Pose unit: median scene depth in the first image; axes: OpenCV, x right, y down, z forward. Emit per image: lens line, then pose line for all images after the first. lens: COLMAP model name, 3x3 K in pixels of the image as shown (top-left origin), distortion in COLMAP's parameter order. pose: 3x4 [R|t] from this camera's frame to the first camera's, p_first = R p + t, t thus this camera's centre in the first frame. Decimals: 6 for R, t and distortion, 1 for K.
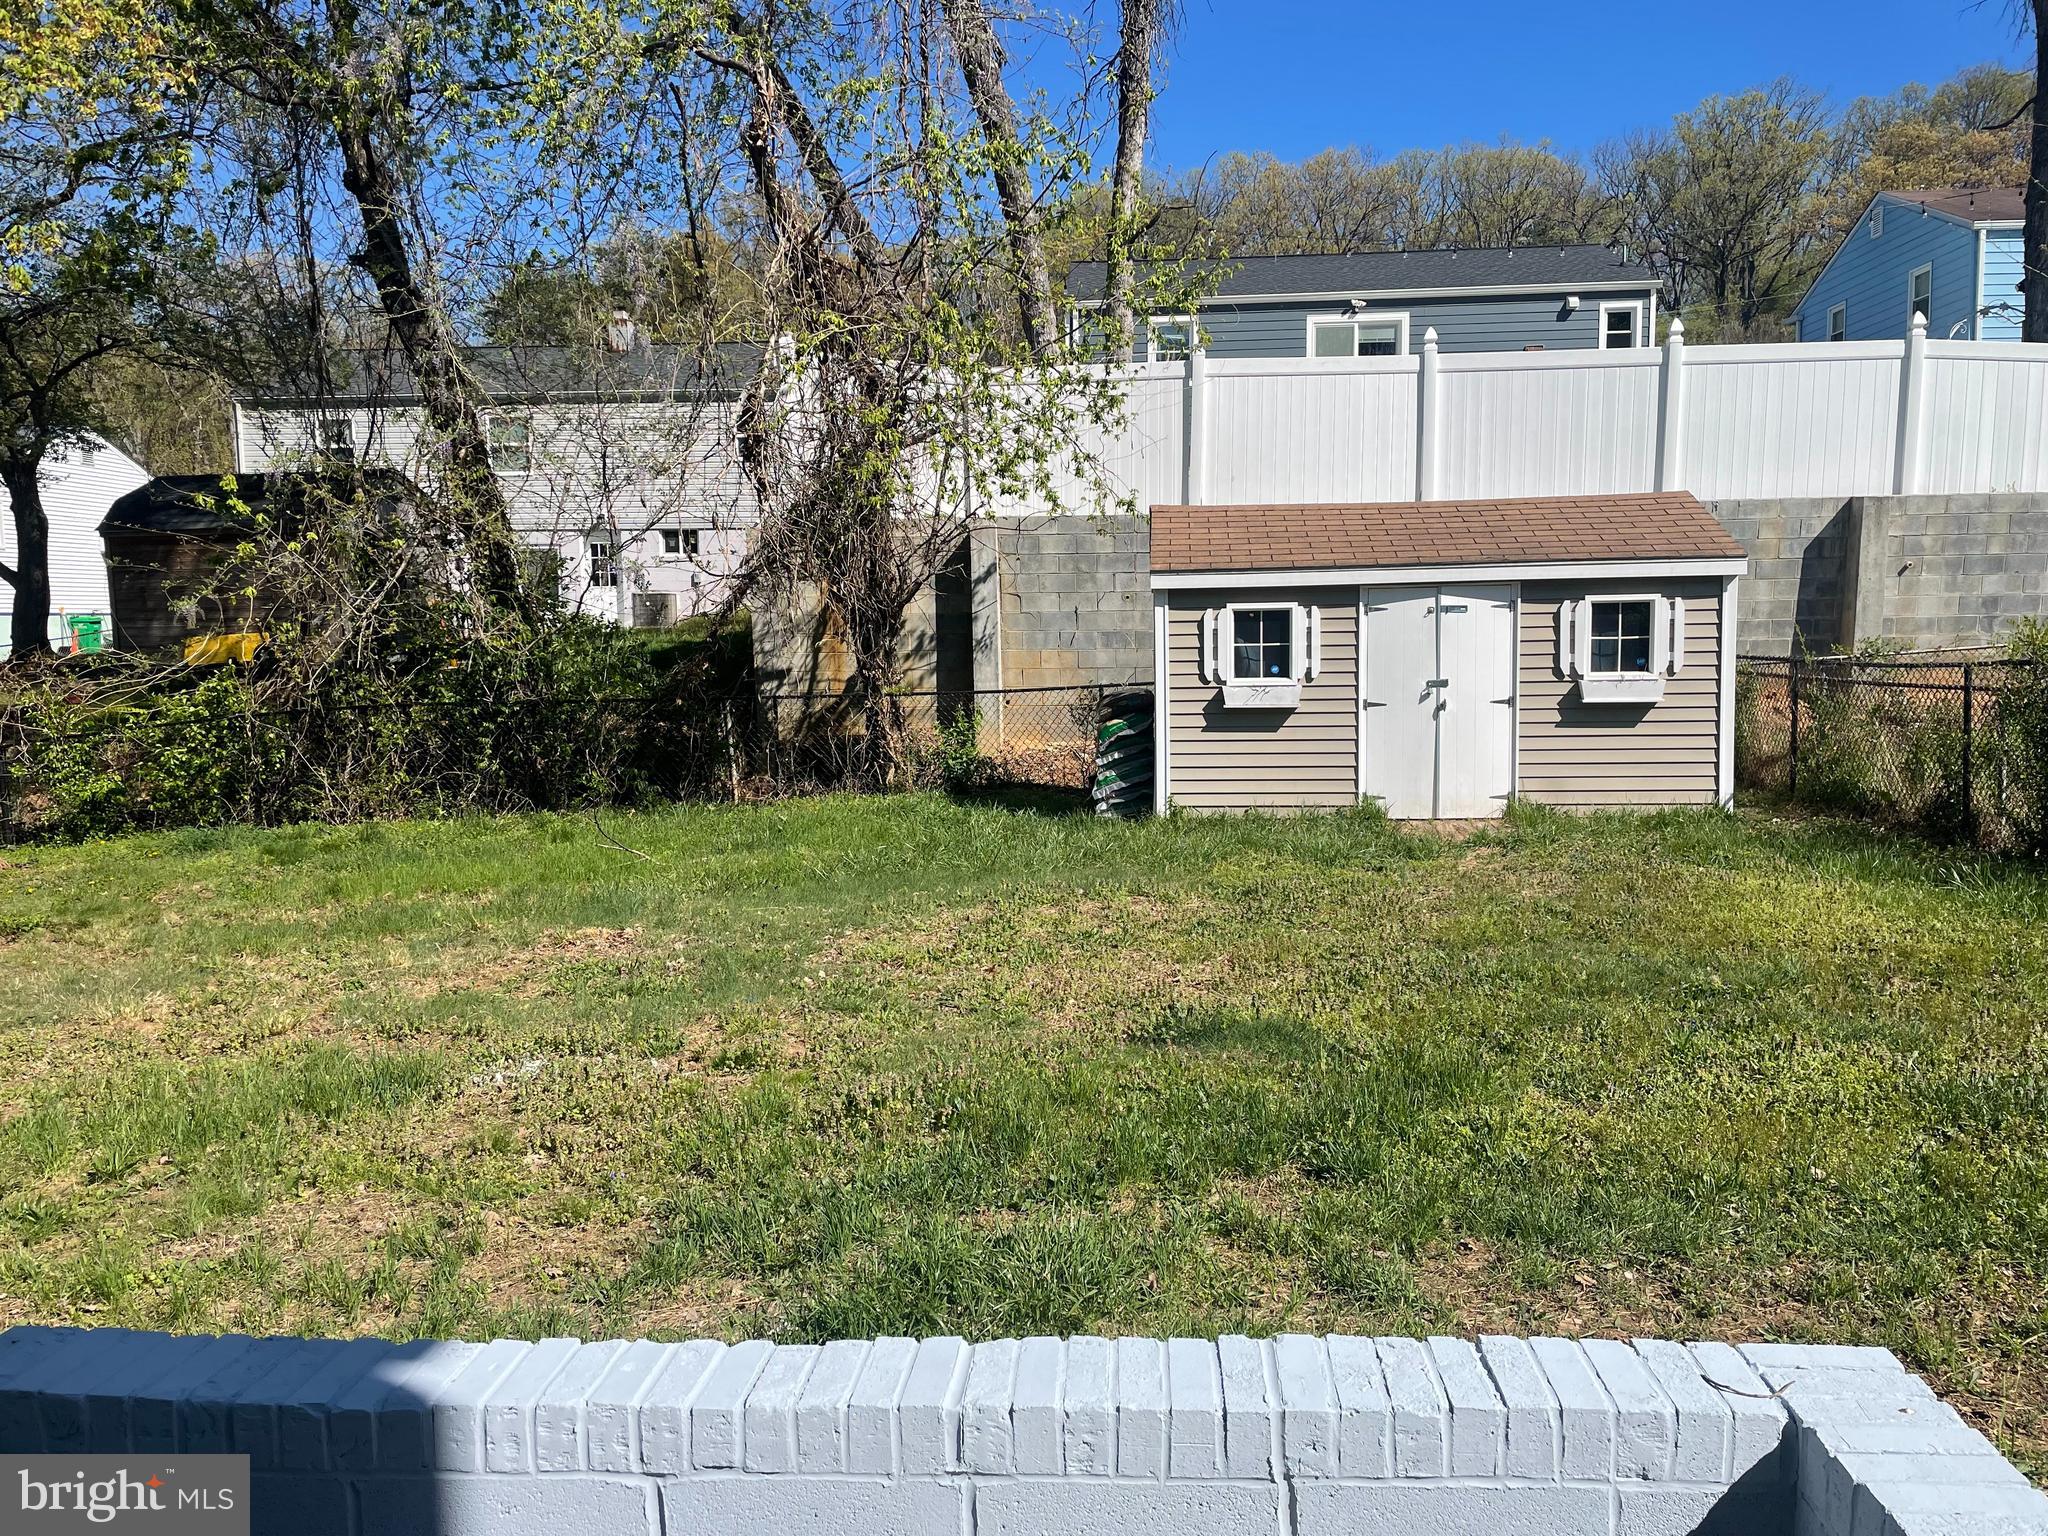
lens RADIAL K [[1545.8, 0, 1027.9], [0, 1545.8, 770.9], [0, 0, 1]] dist [0.040477, -0.012121]
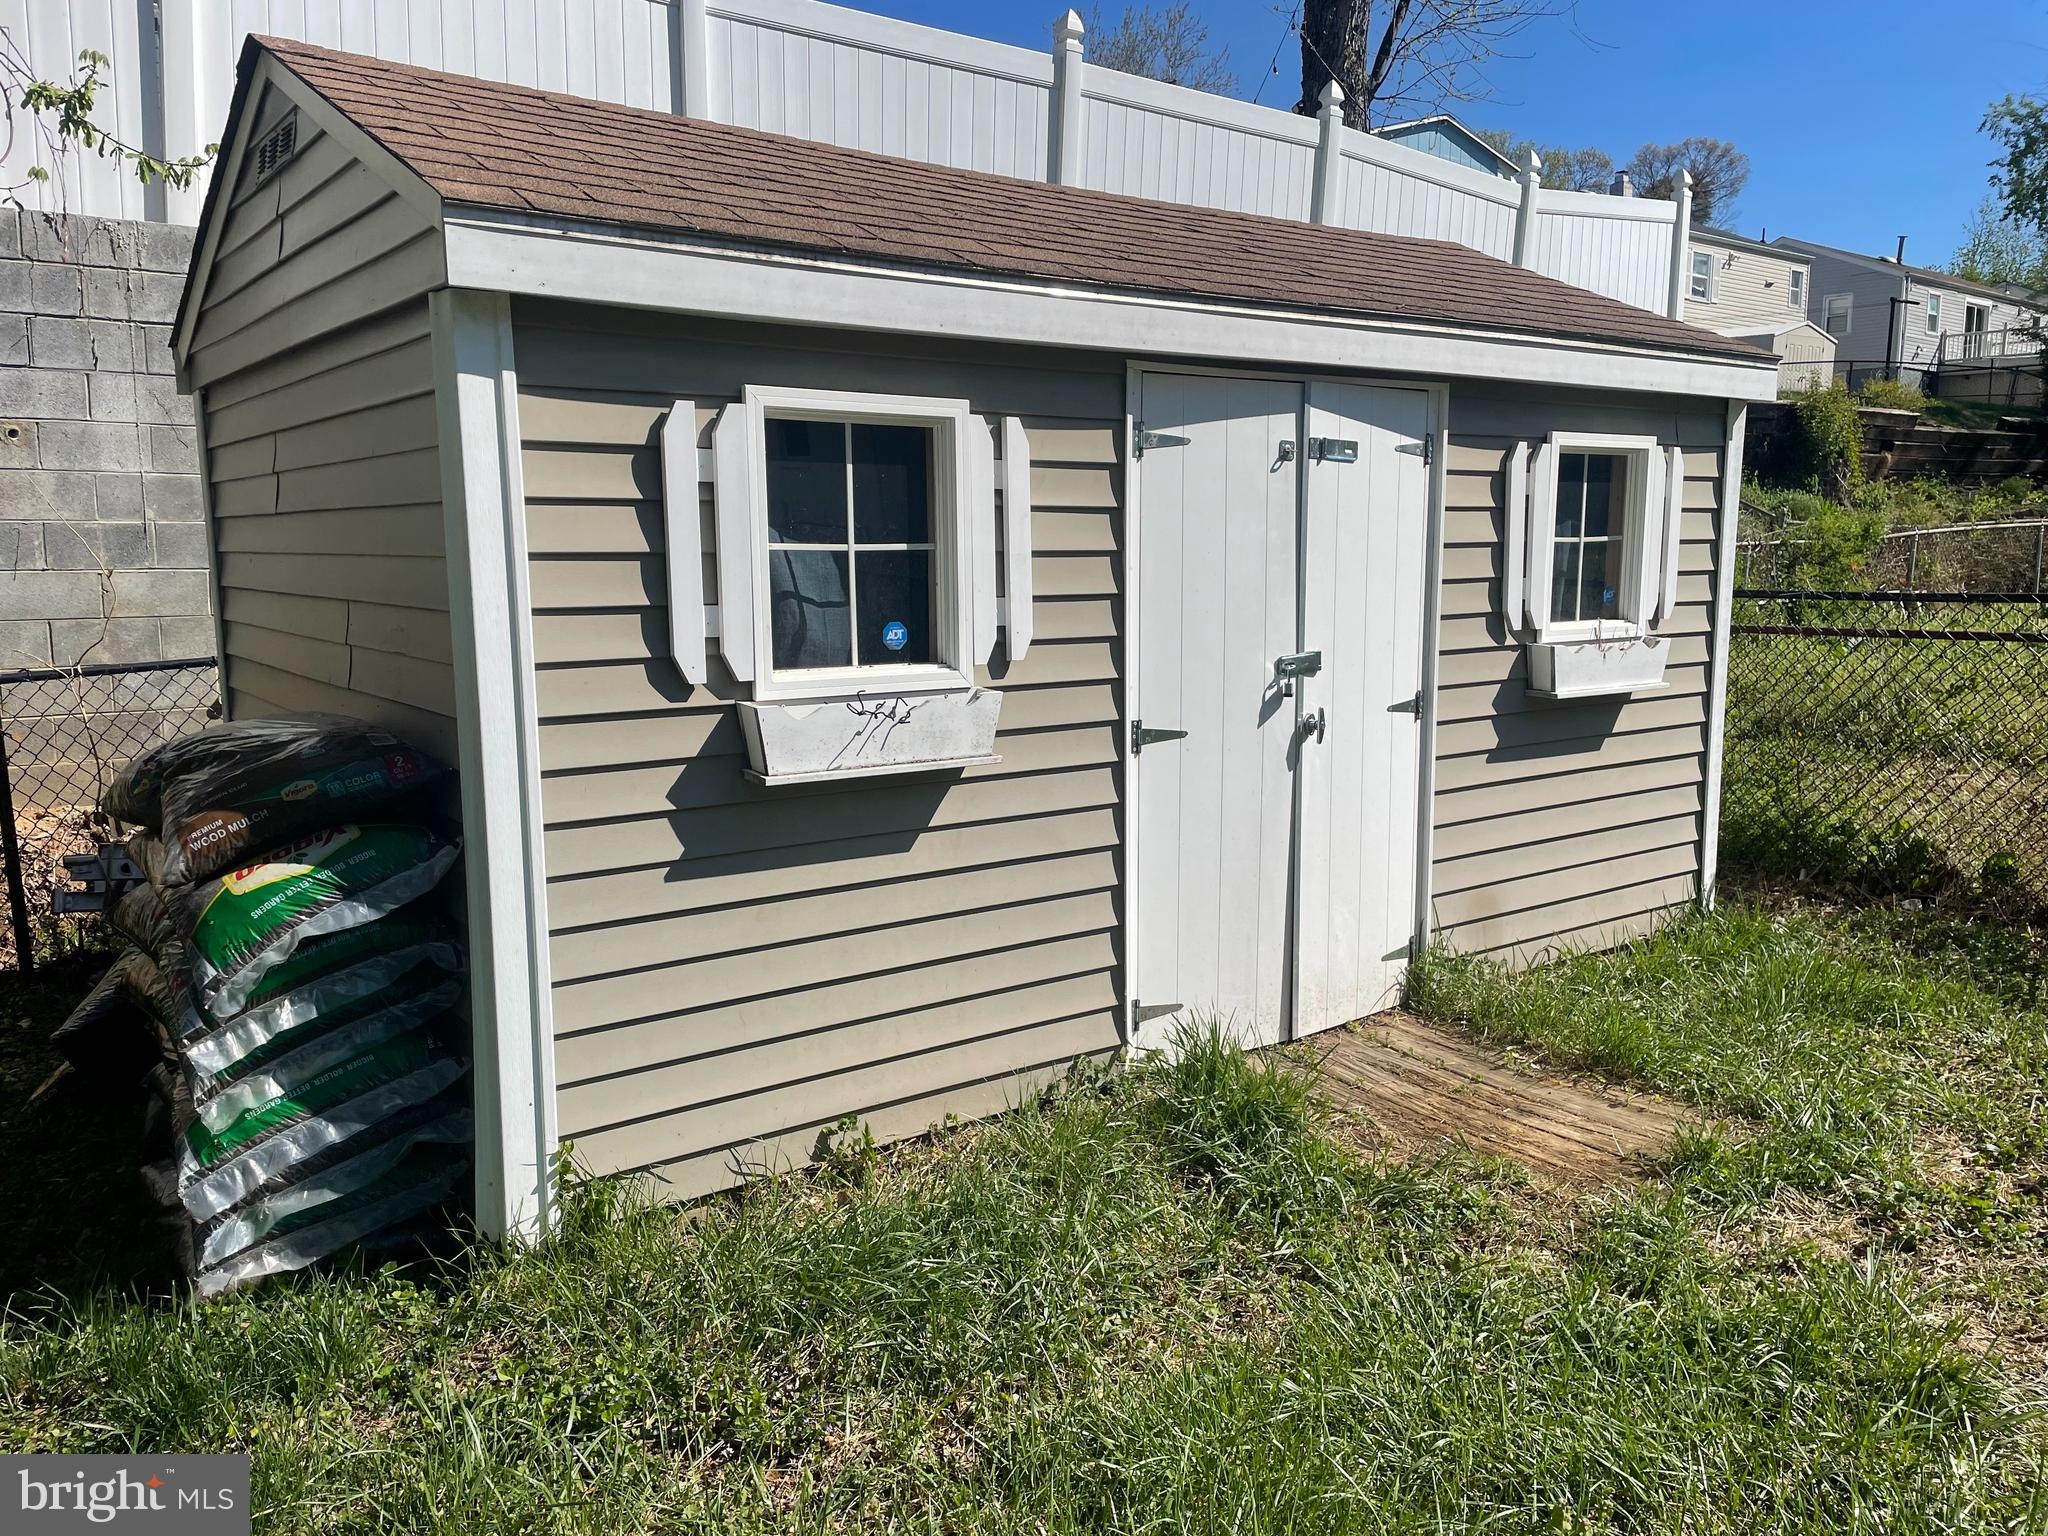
lens RADIAL K [[1545.8, 0, 1033.4], [0, 1545.8, 777.5], [0, 0, 1]] dist [0.040477, -0.012121]
pose [[0.736724, -0.087616, 0.670493, -0.015484], [0.054938, 0.996048, 0.069793, -0.058081], [-0.673958, -0.014583, 0.738626, 0.773769]]
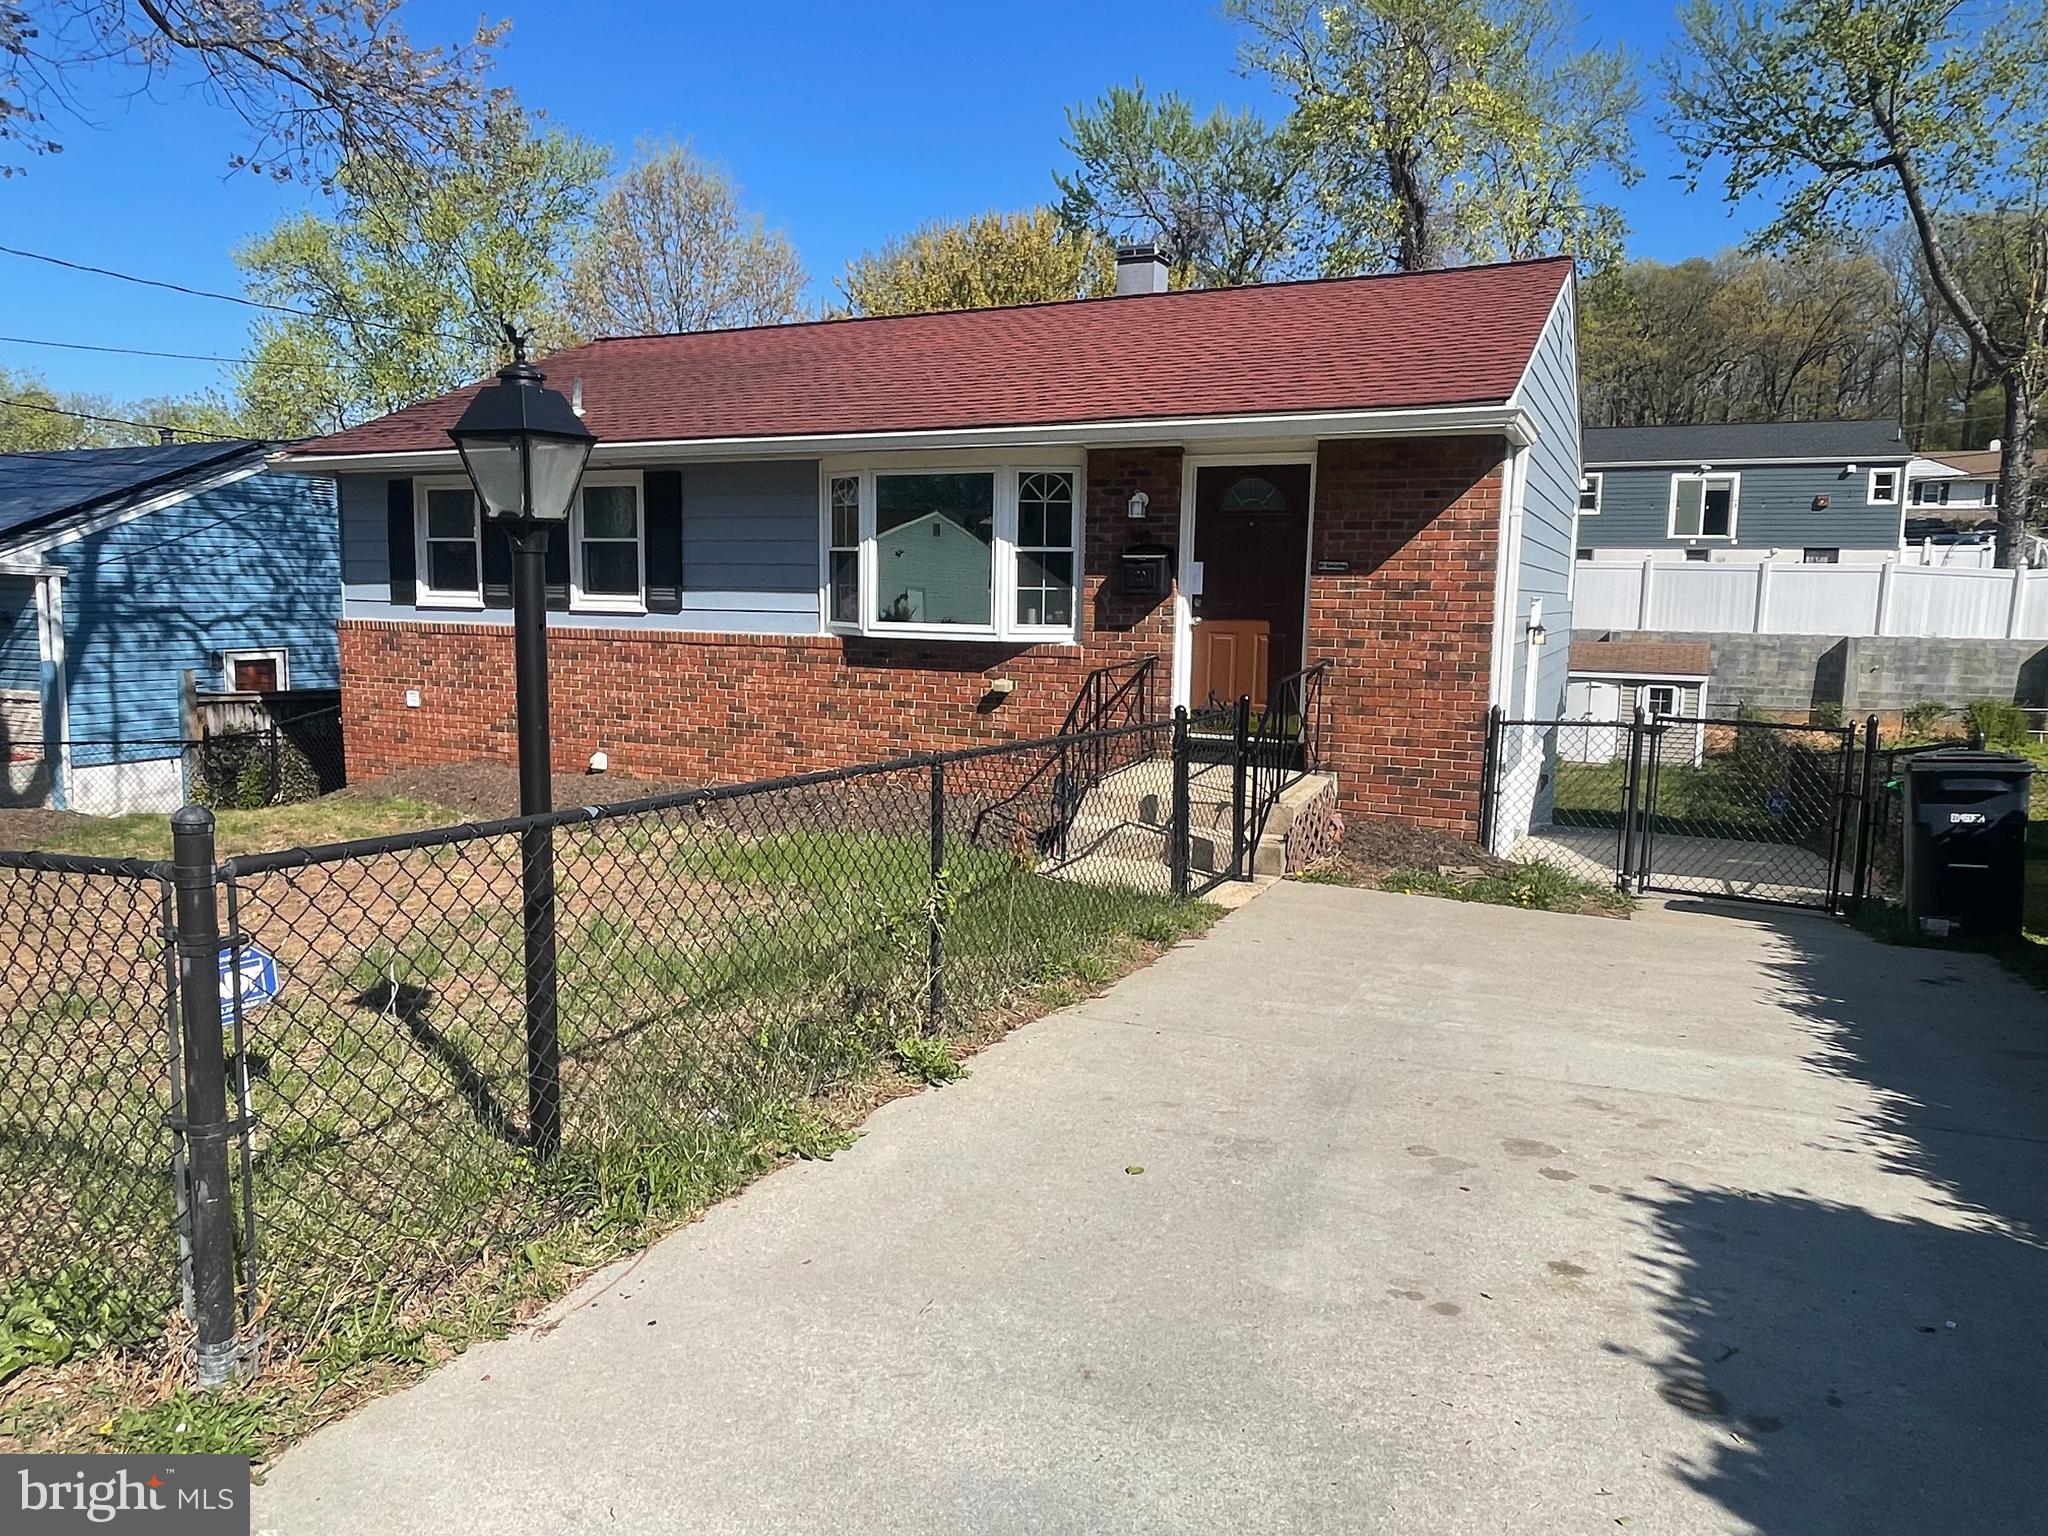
lens RADIAL K [[1320.4, 0, 1028.2], [0, 1320.4, 775.4], [0, 0, 1]] dist [0.020890, -0.007069]
pose [[0.933602, 0.077249, -0.349887, 0.163090], [-0.063509, 0.996698, 0.050592, -0.001698], [0.352640, -0.025011, 0.935425, -1.578638]]
